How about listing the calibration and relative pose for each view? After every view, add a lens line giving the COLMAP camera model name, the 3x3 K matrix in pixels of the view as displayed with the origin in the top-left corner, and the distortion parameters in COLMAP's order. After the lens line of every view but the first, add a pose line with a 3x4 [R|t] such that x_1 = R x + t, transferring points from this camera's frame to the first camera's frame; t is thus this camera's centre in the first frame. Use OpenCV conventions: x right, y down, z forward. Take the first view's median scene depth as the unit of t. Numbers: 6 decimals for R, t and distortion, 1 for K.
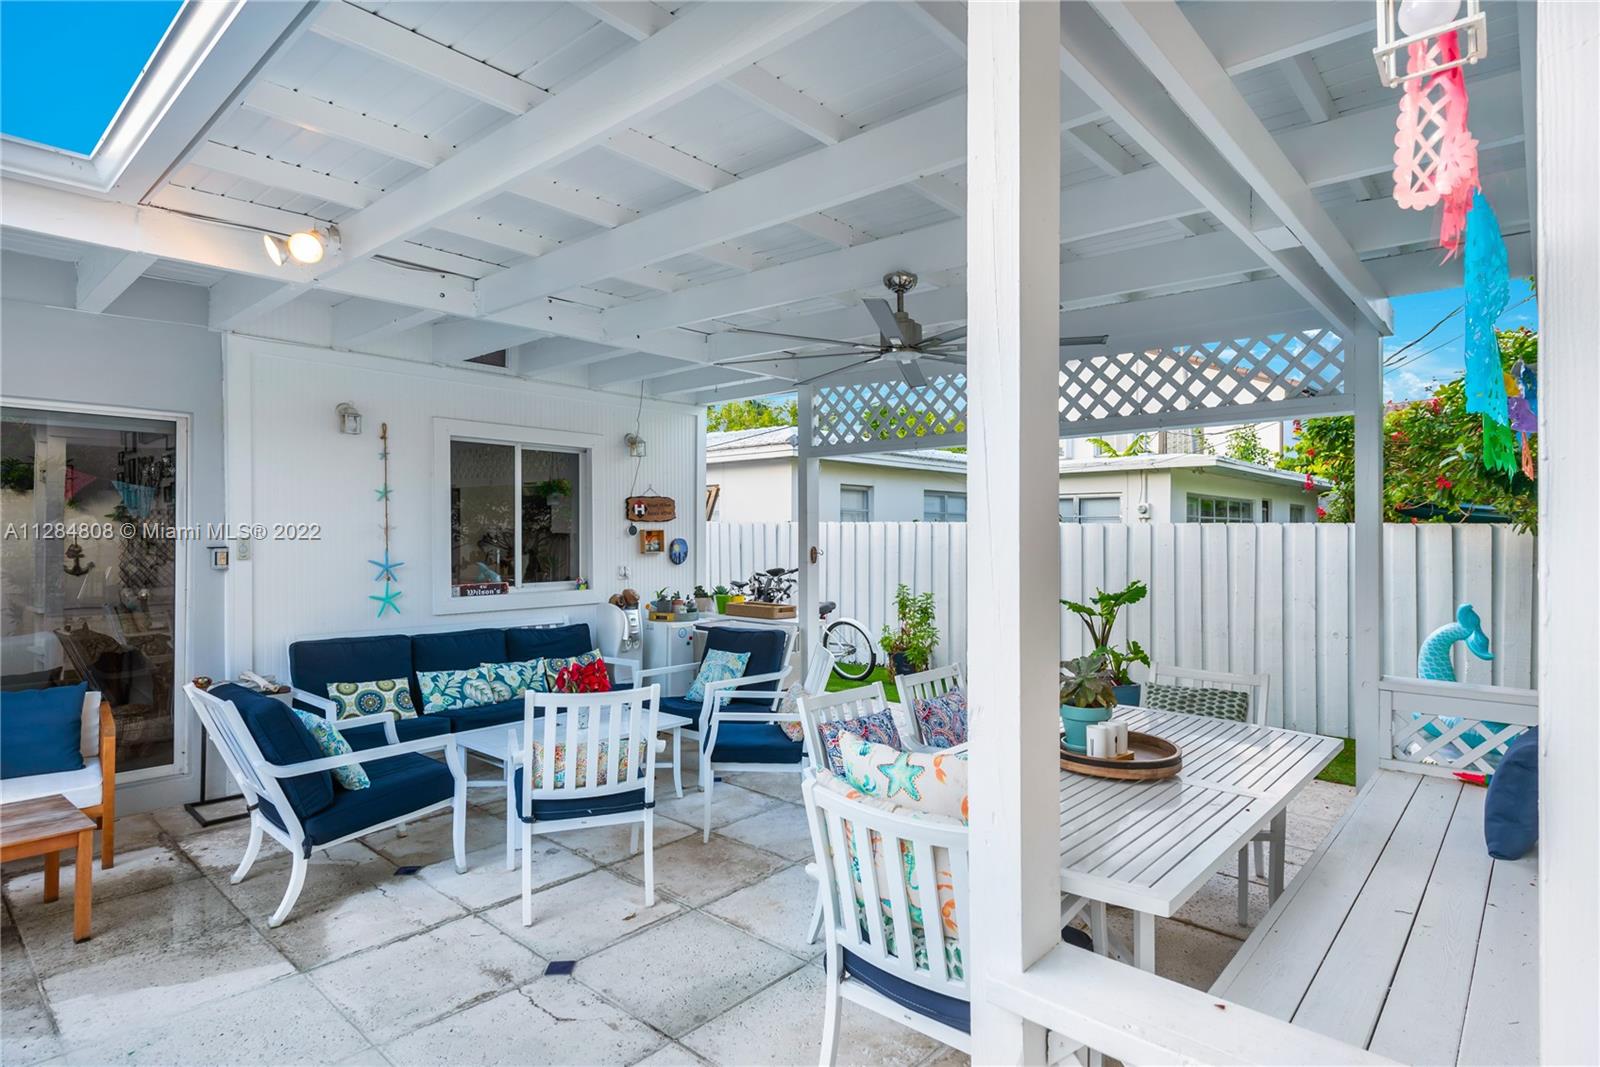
lens RADIAL K [[845.0, 0, 800.0], [0, 845.0, 533.5], [0, 0, 1]] dist [-0.001548, 0.000076]
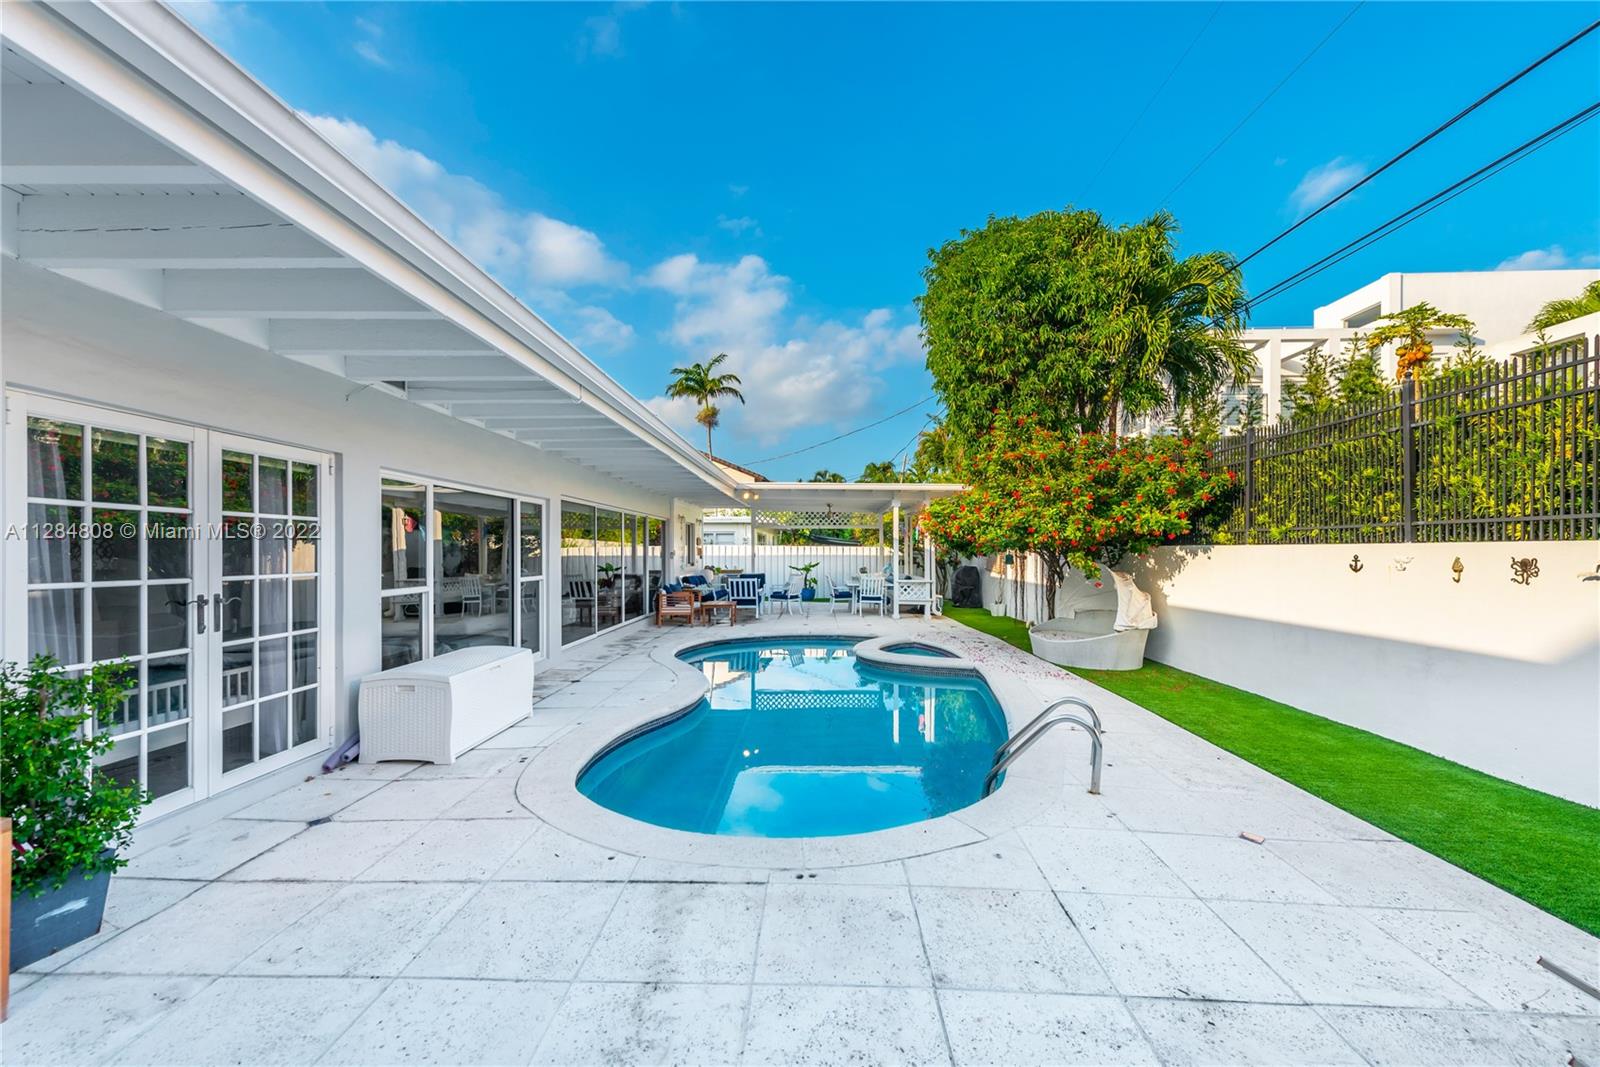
lens RADIAL K [[632.4, 0, 794.8], [0, 632.4, 554.1], [0, 0, 1]] dist [0.006870, -0.000191]
pose [[0.761729, 0.000644, 0.647896, -2.047926], [-0.009269, 0.999908, 0.009904, -0.011268], [-0.647830, -0.013549, 0.761665, -1.518158]]
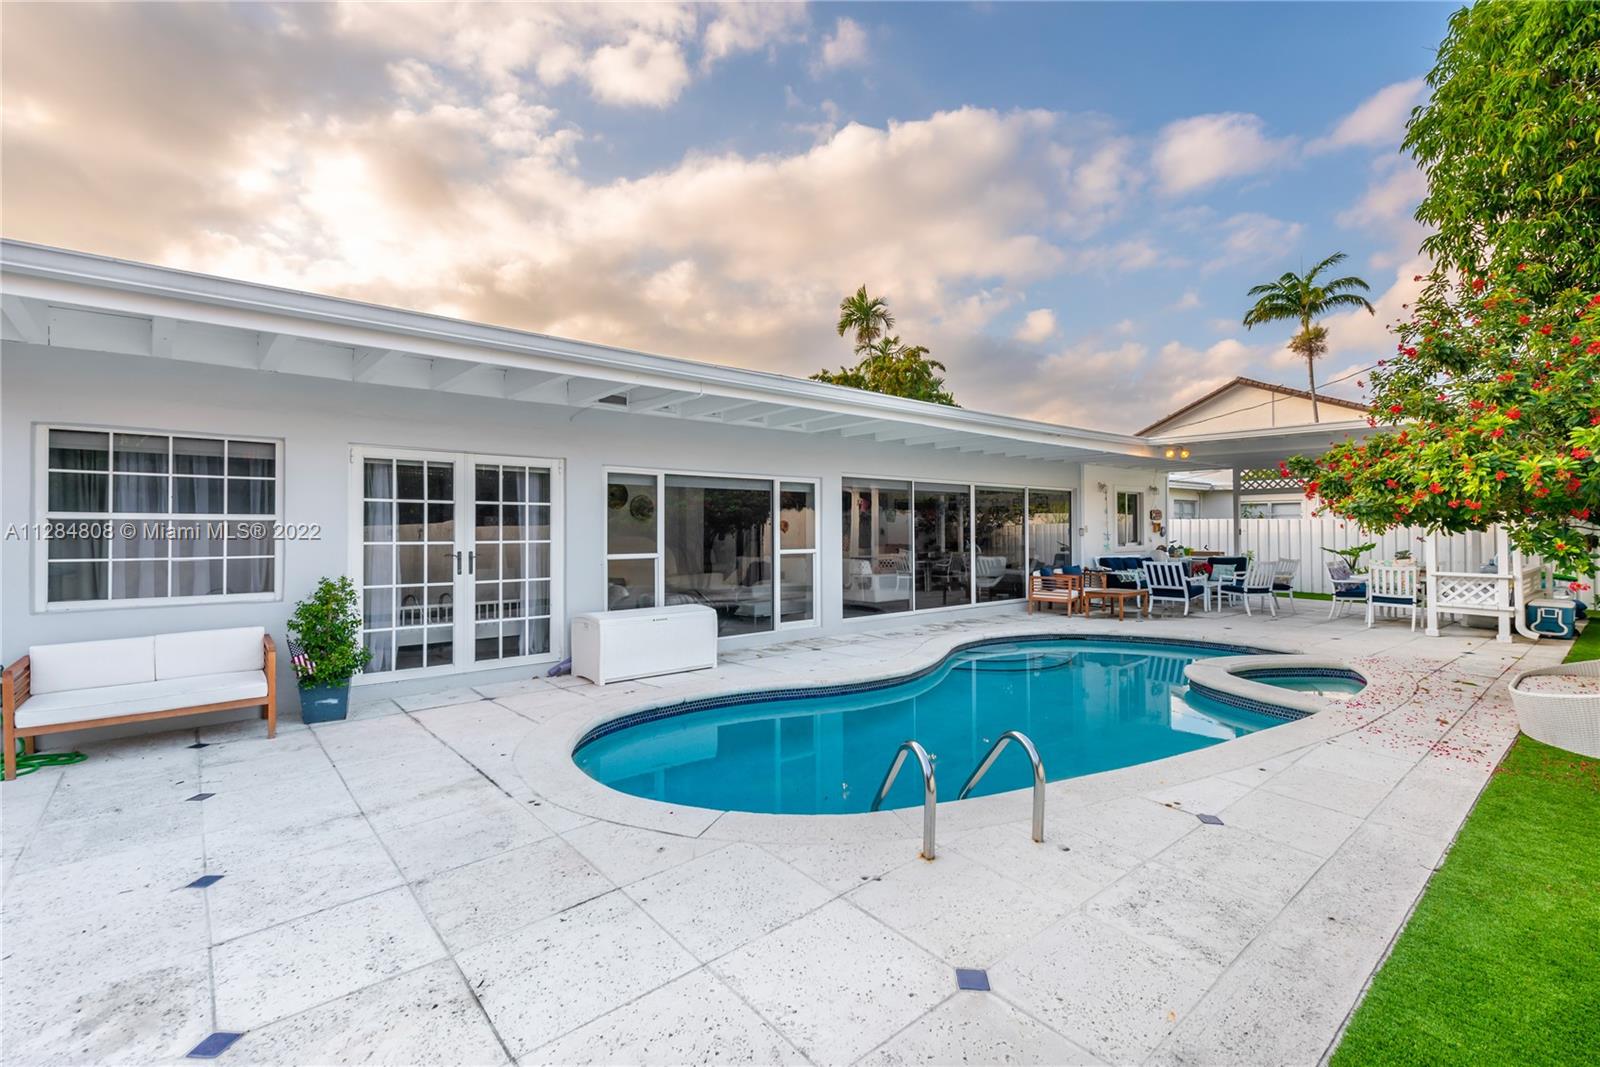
lens RADIAL K [[709.4, 0, 810.8], [0, 709.4, 530.4], [0, 0, 1]] dist [0.011751, -0.000320]
pose [[0.993009, 0.000161, -0.118042, -1.343941], [0.001045, 0.999948, 0.010158, -0.005830], [0.118038, -0.010210, 0.992957, -1.774163]]
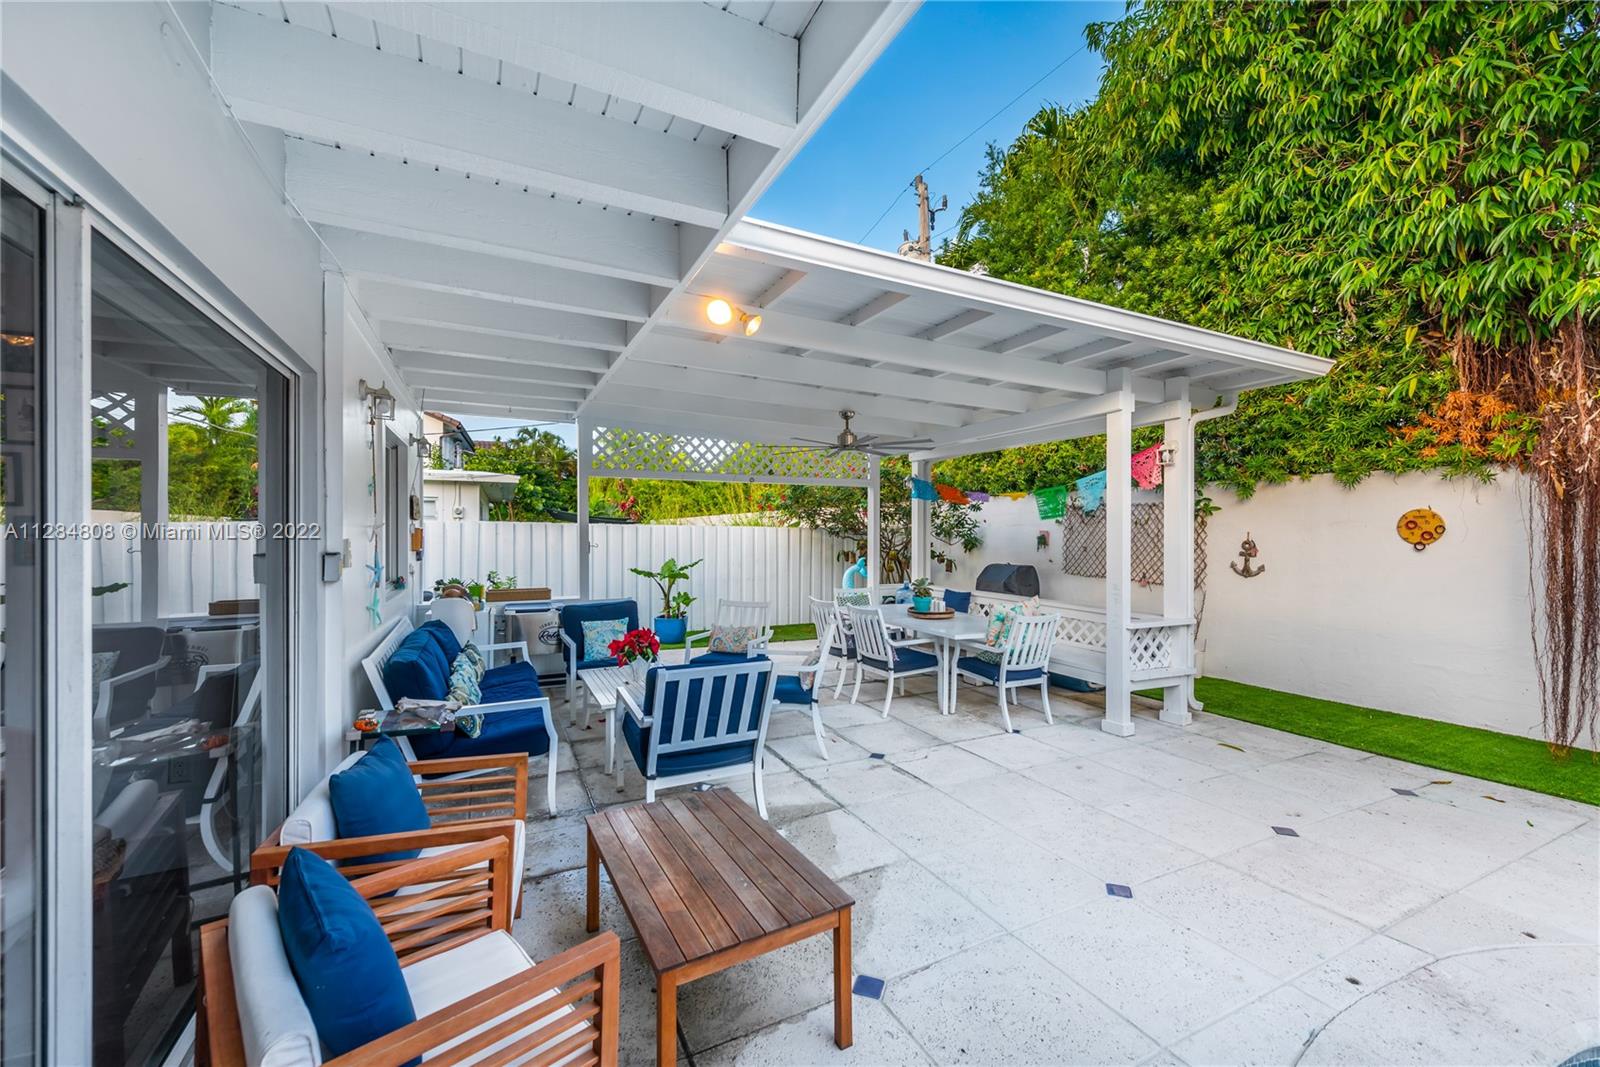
lens RADIAL K [[632.4, 0, 794.8], [0, 632.4, 554.1], [0, 0, 1]] dist [0.006870, -0.000191]
pose [[0.371916, -0.029295, 0.927804, -1.019047], [-0.012338, 0.999258, 0.036497, -0.009581], [-0.928185, -0.025021, 0.371278, 0.374534]]
